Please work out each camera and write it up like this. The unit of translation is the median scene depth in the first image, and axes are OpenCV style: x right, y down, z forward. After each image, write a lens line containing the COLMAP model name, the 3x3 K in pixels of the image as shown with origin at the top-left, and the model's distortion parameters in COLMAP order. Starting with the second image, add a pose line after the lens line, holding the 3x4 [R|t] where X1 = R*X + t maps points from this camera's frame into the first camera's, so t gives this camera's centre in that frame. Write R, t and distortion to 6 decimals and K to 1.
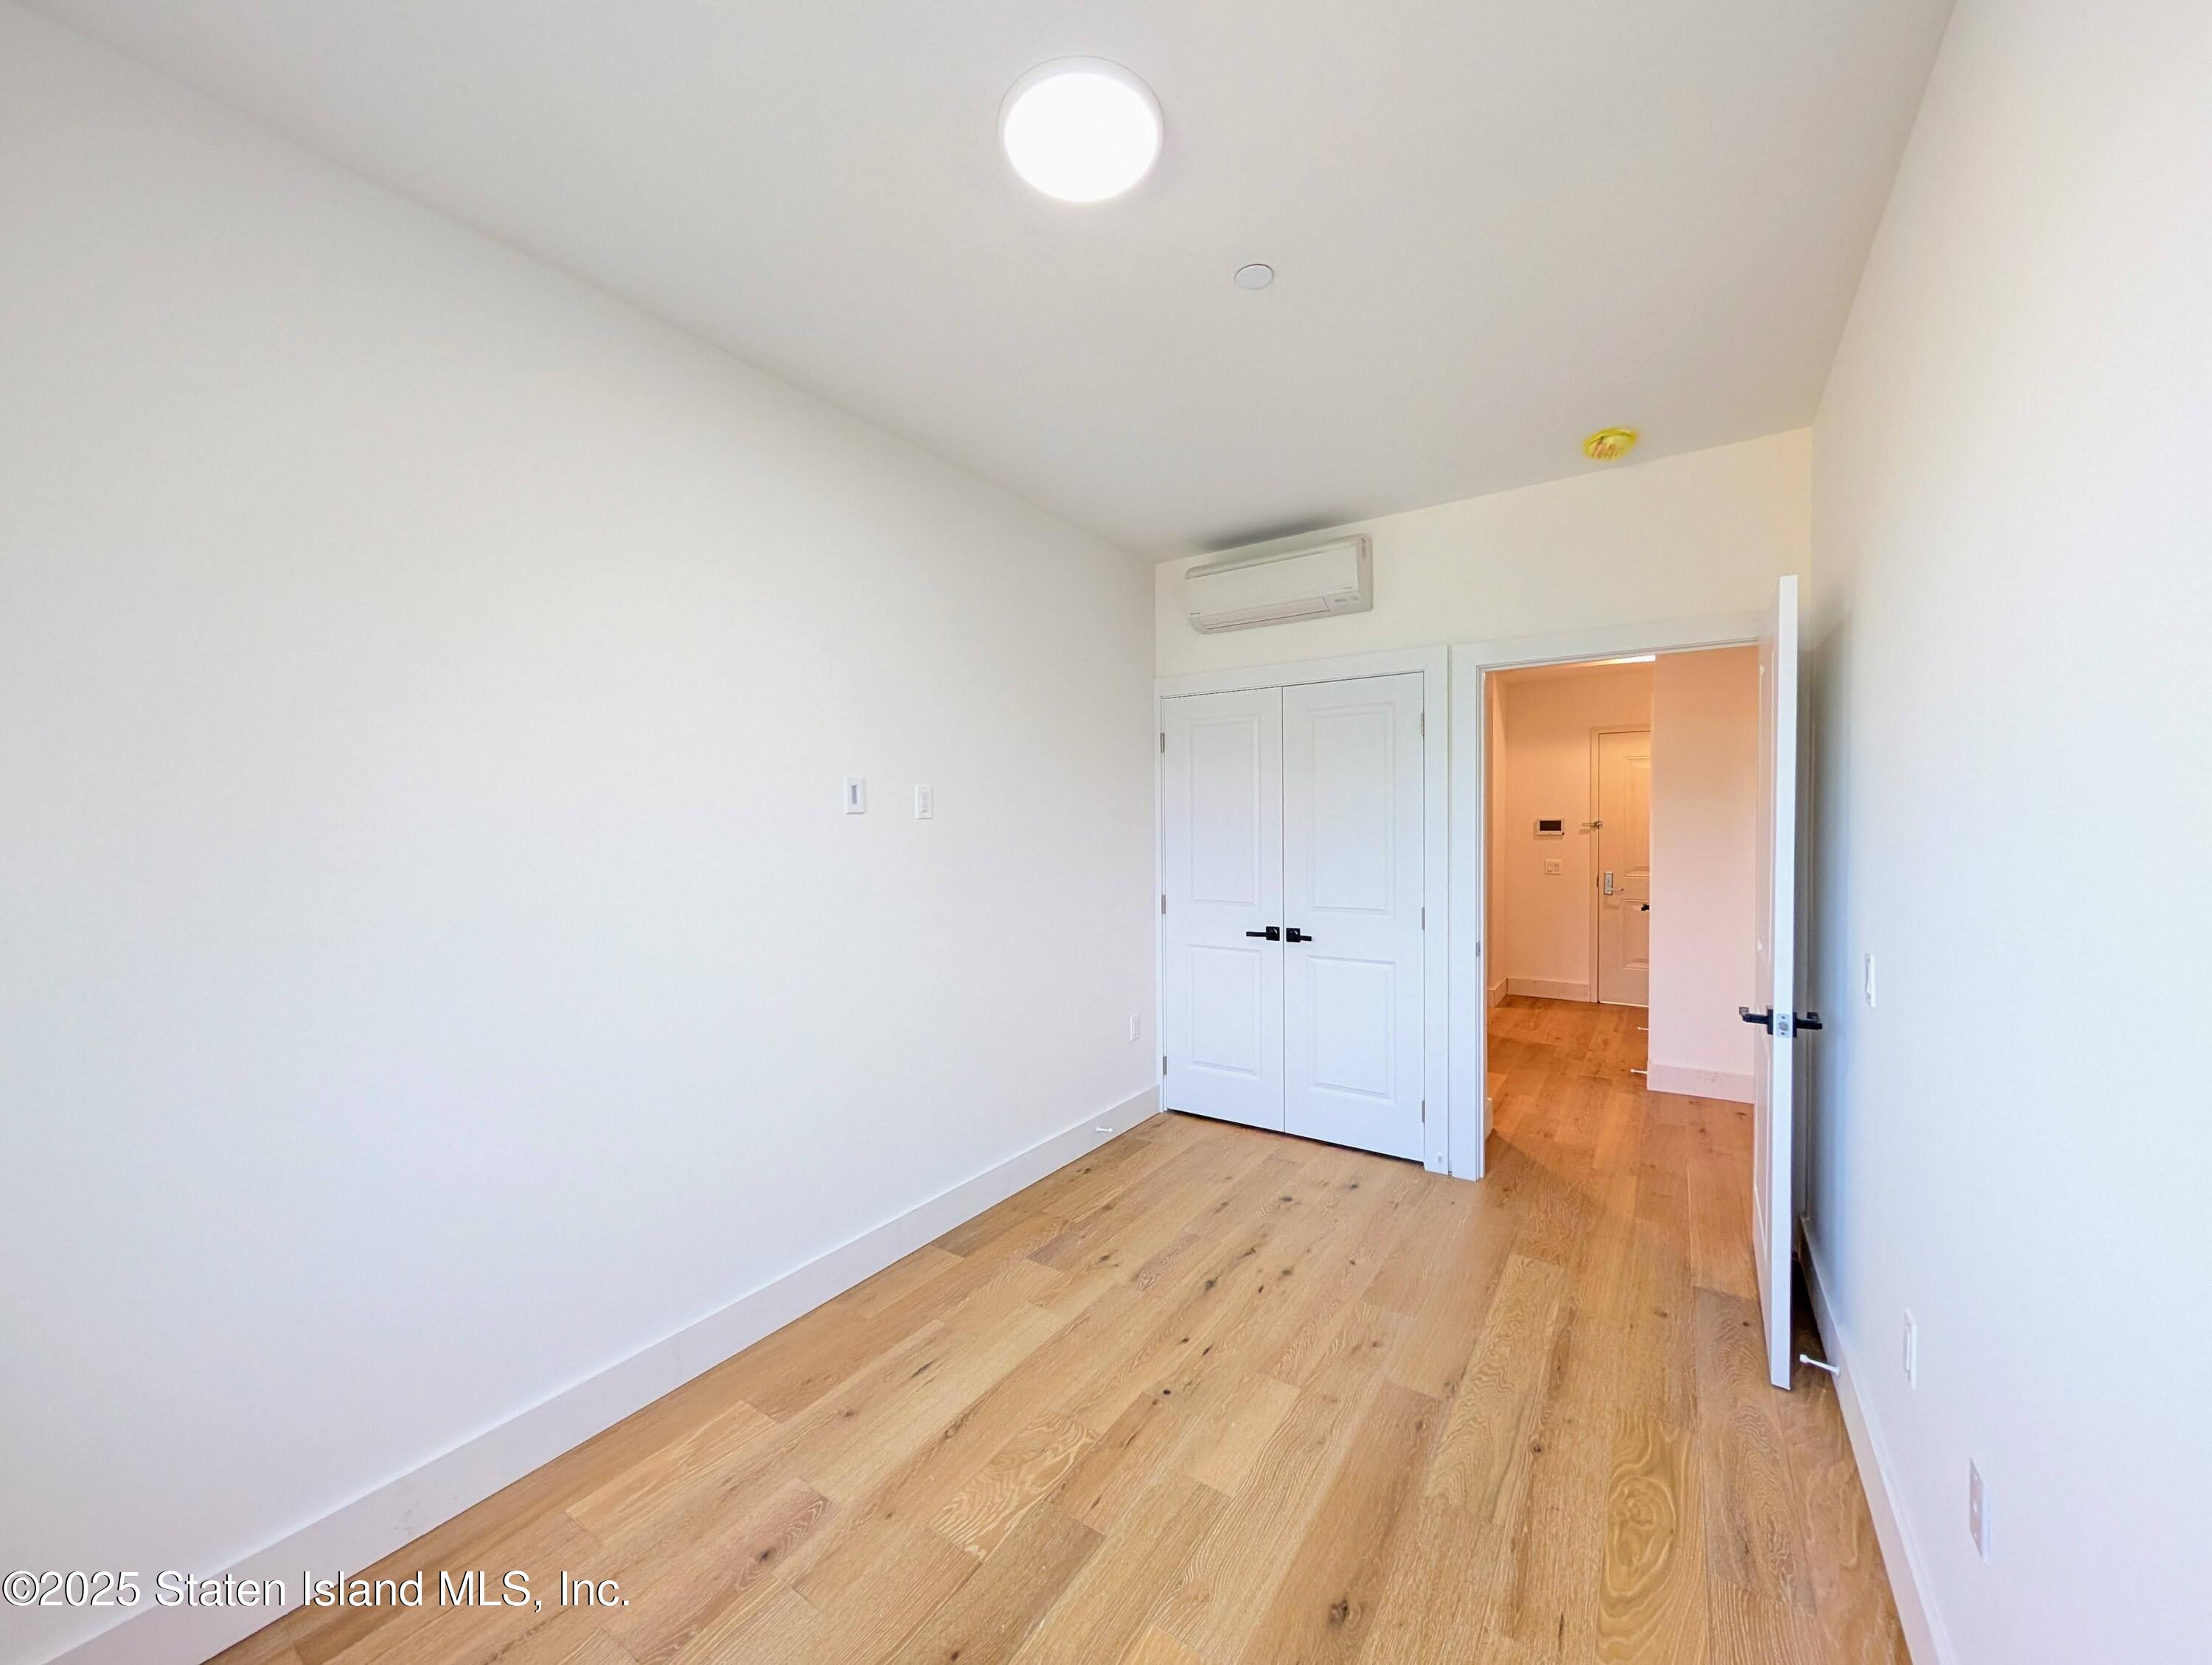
lens RADIAL K [[830.4, 0, 1105.4], [0, 830.4, 828.3], [0, 0, 1]] dist [0.007968, -0.000298]
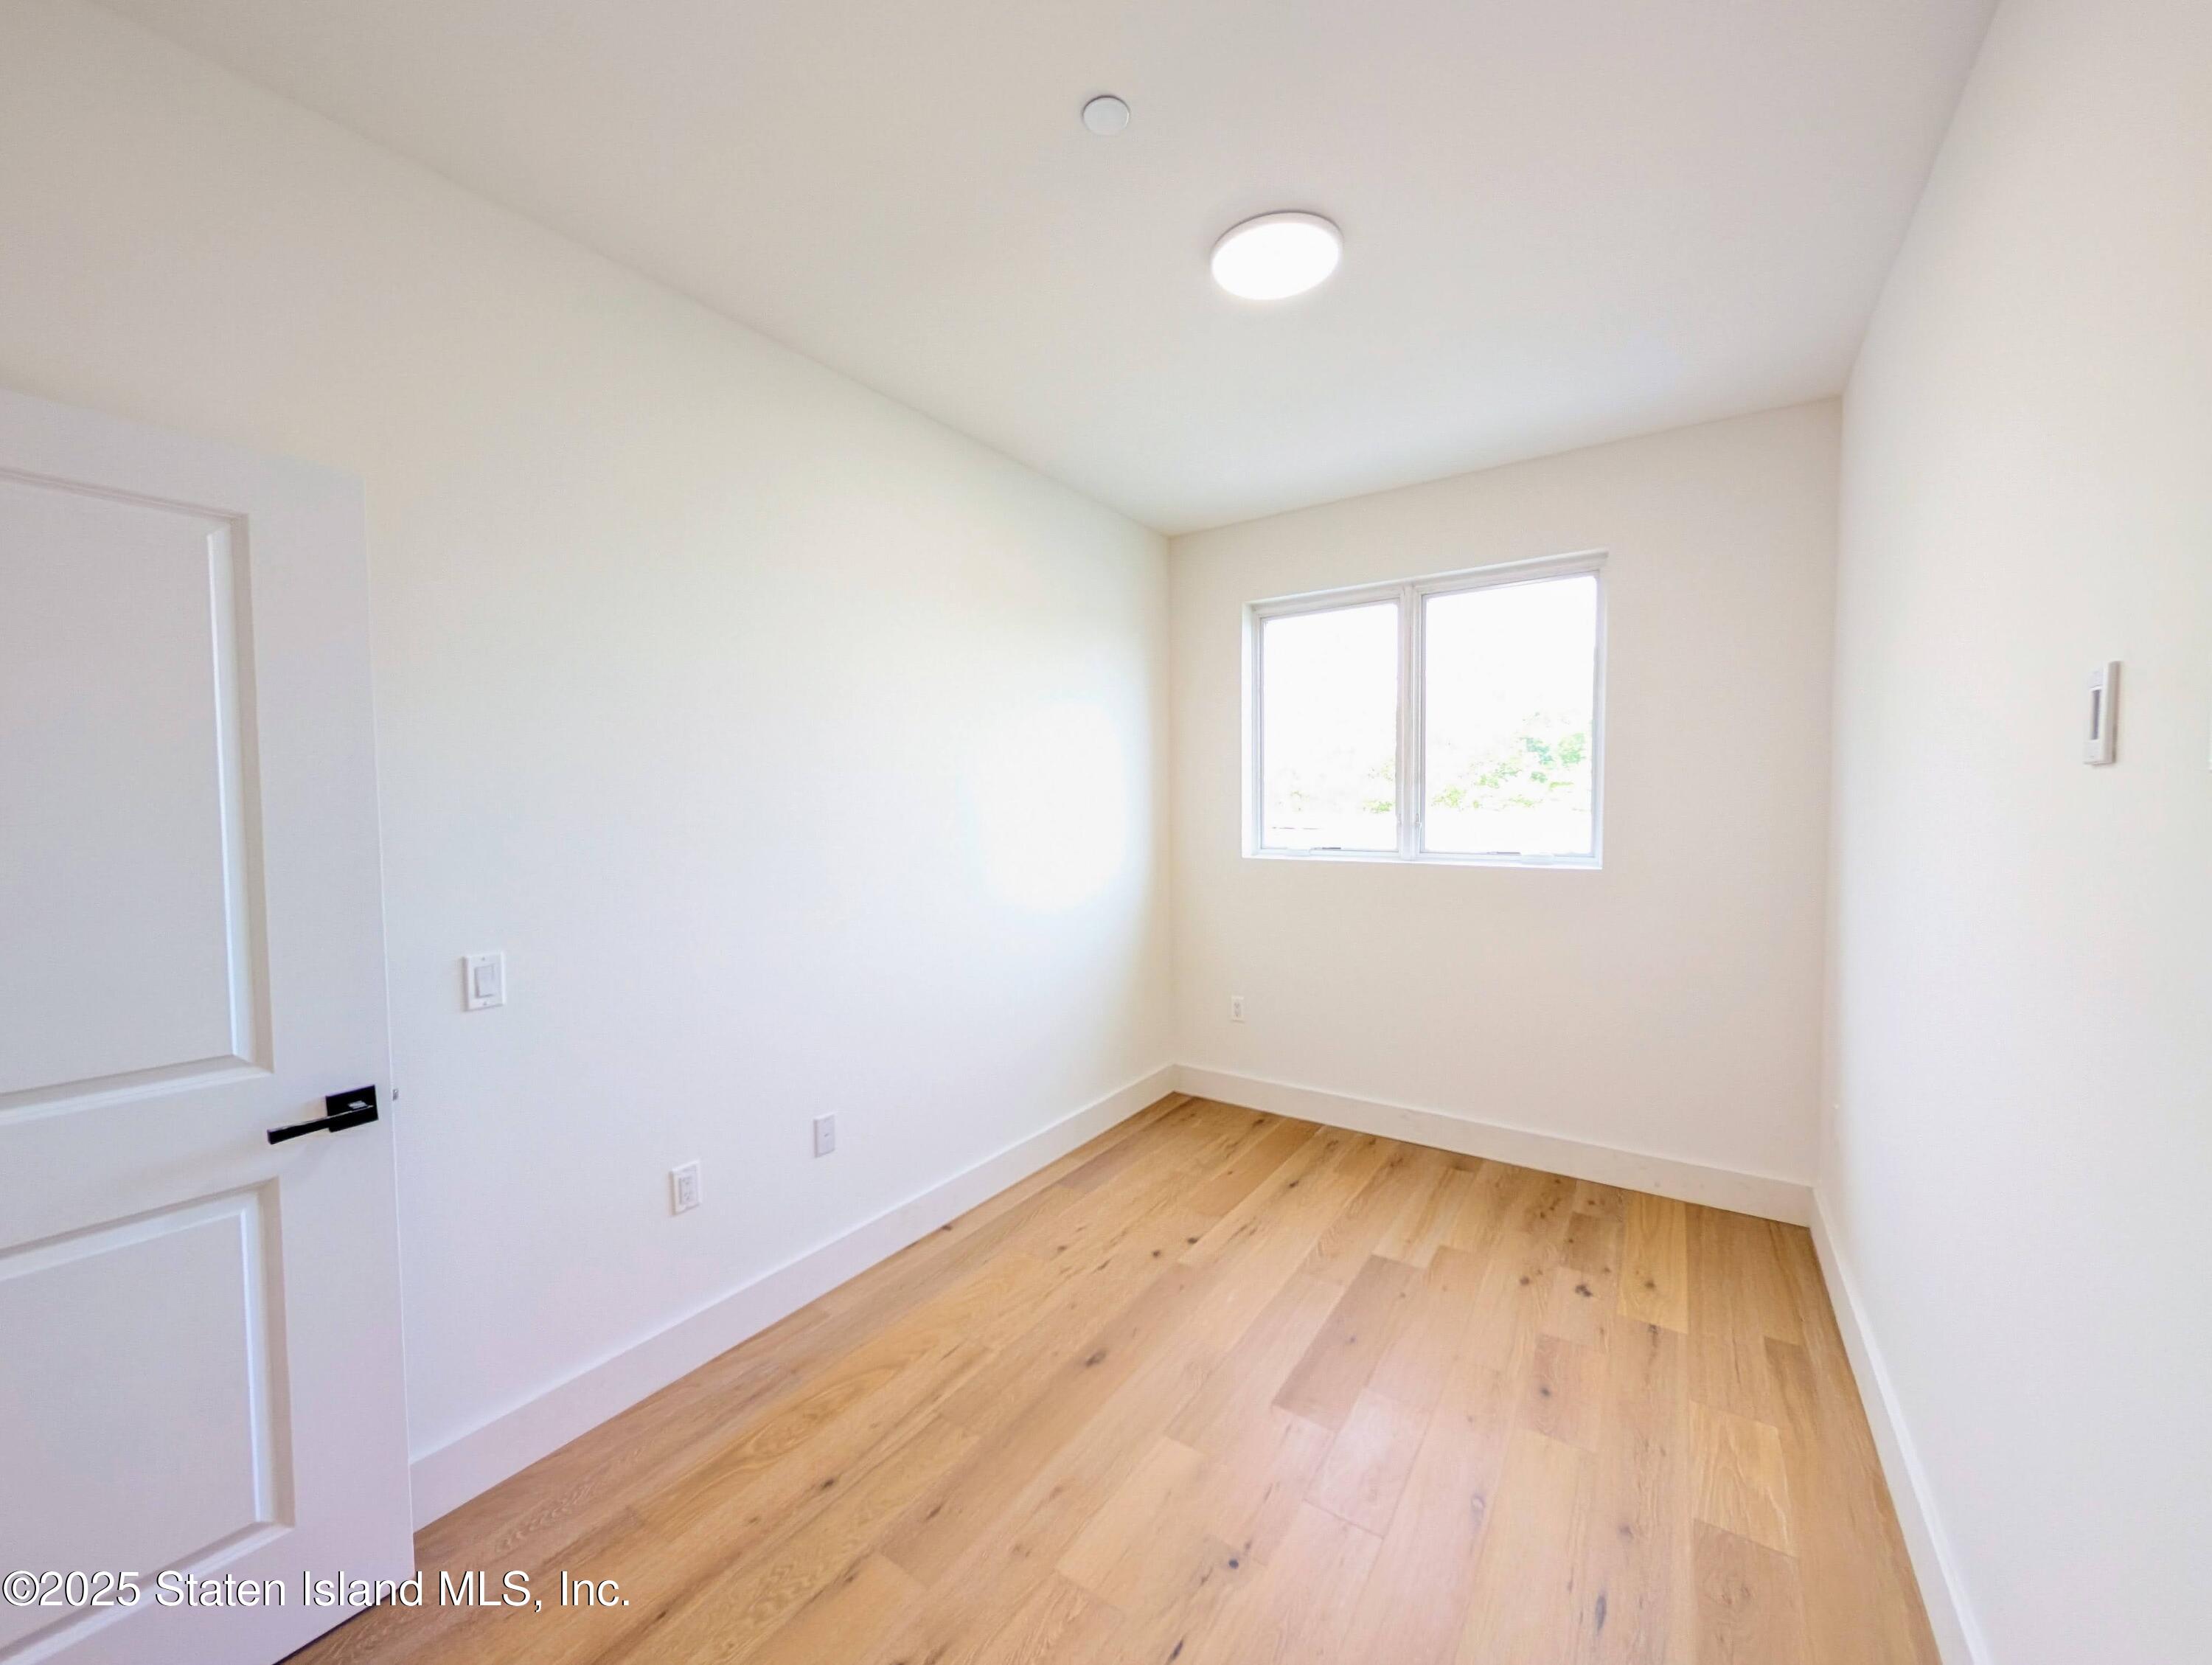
lens RADIAL K [[830.4, 0, 1101.6], [0, 830.4, 831.9], [0, 0, 1]] dist [0.007968, -0.000298]
pose [[-0.999836, 0.014148, 0.011347, 0.198340], [0.014671, 0.998768, 0.047402, -0.021679], [-0.010662, 0.047561, -0.998811, 1.950868]]
